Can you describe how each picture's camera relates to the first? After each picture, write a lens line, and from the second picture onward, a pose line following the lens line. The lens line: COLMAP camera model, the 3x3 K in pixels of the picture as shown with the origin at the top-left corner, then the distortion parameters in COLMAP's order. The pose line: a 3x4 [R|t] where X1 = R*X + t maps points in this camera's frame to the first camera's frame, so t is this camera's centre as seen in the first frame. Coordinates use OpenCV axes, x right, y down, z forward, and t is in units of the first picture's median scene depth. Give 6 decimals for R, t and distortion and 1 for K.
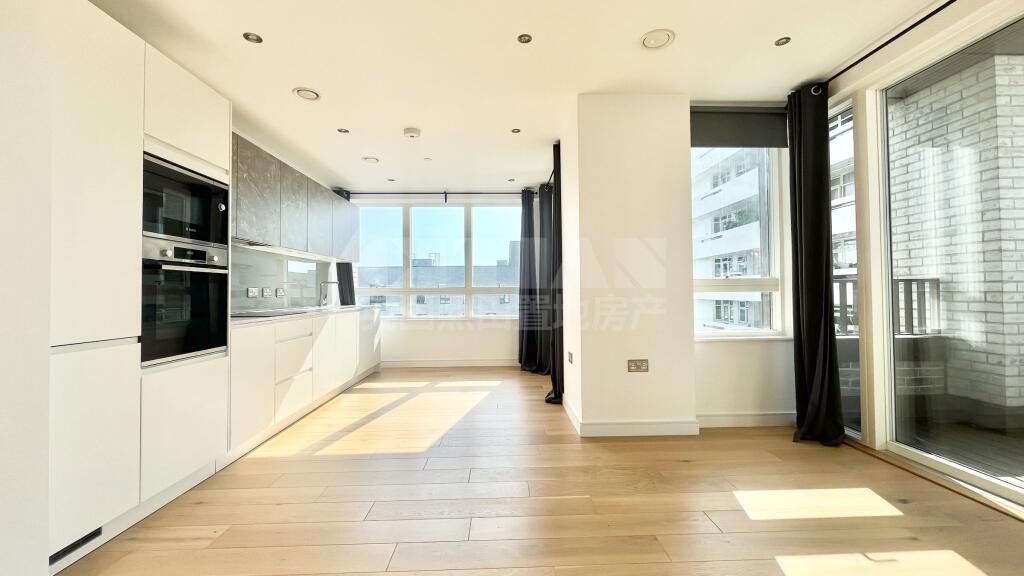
lens RADIAL K [[413.8, 0, 510.5], [0, 413.8, 280.9], [0, 0, 1]] dist [-0.010086, -0.000244]
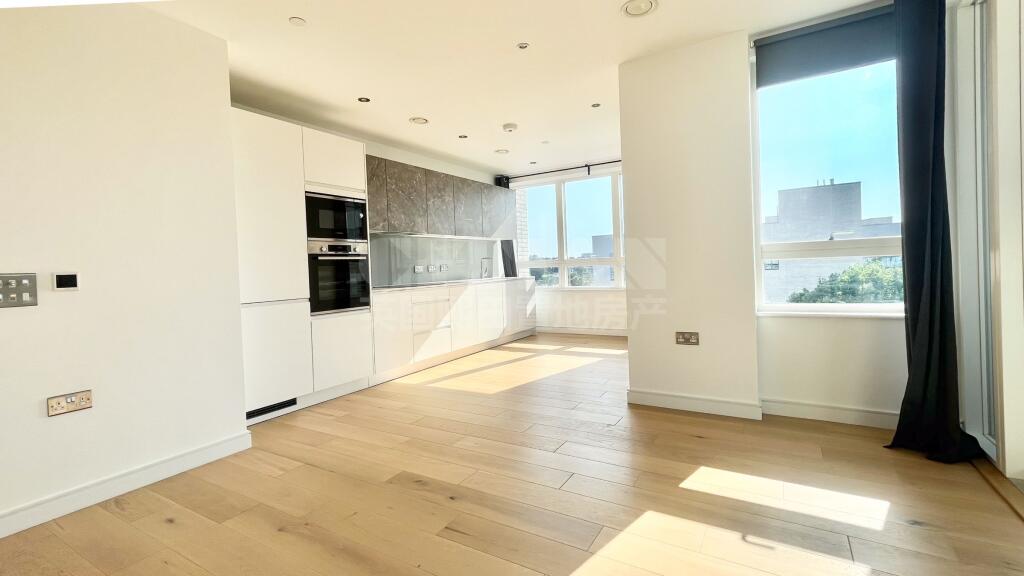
lens RADIAL K [[443.3, 0, 509.2], [0, 443.3, 273.0], [0, 0, 1]] dist [0.003975, 0.000318]
pose [[0.838026, -0.015584, -0.545408, 0.480501], [0.045980, 0.998054, 0.042131, -0.007343], [0.543690, -0.060385, 0.837111, -0.067140]]
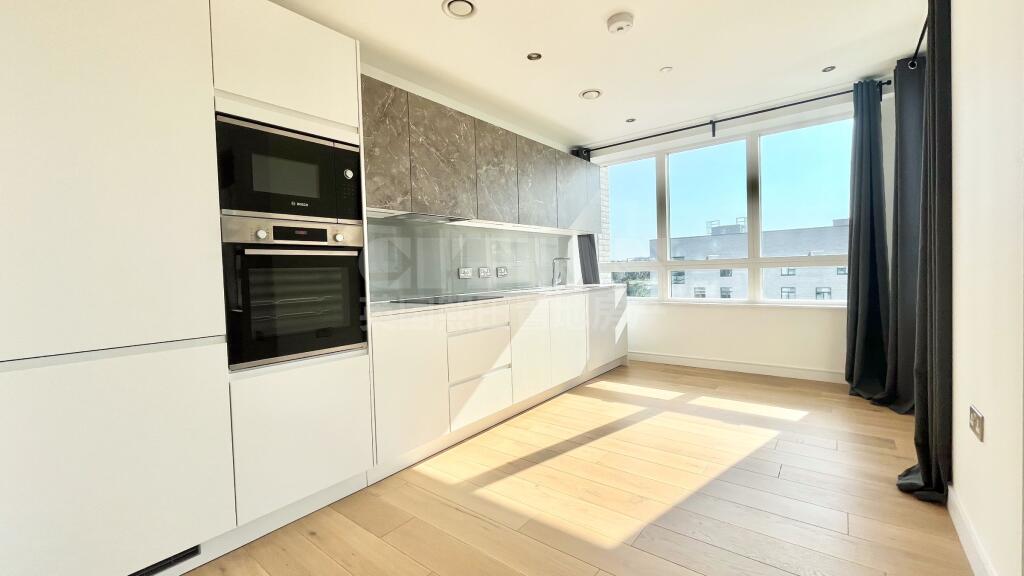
lens RADIAL K [[413.8, 0, 511.9], [0, 413.8, 284.2], [0, 0, 1]] dist [-0.010086, -0.000244]
pose [[0.765977, 0.003084, -0.642860, 0.052764], [0.044262, 0.997363, 0.057523, 0.004499], [0.641342, -0.072516, 0.763821, 0.416177]]
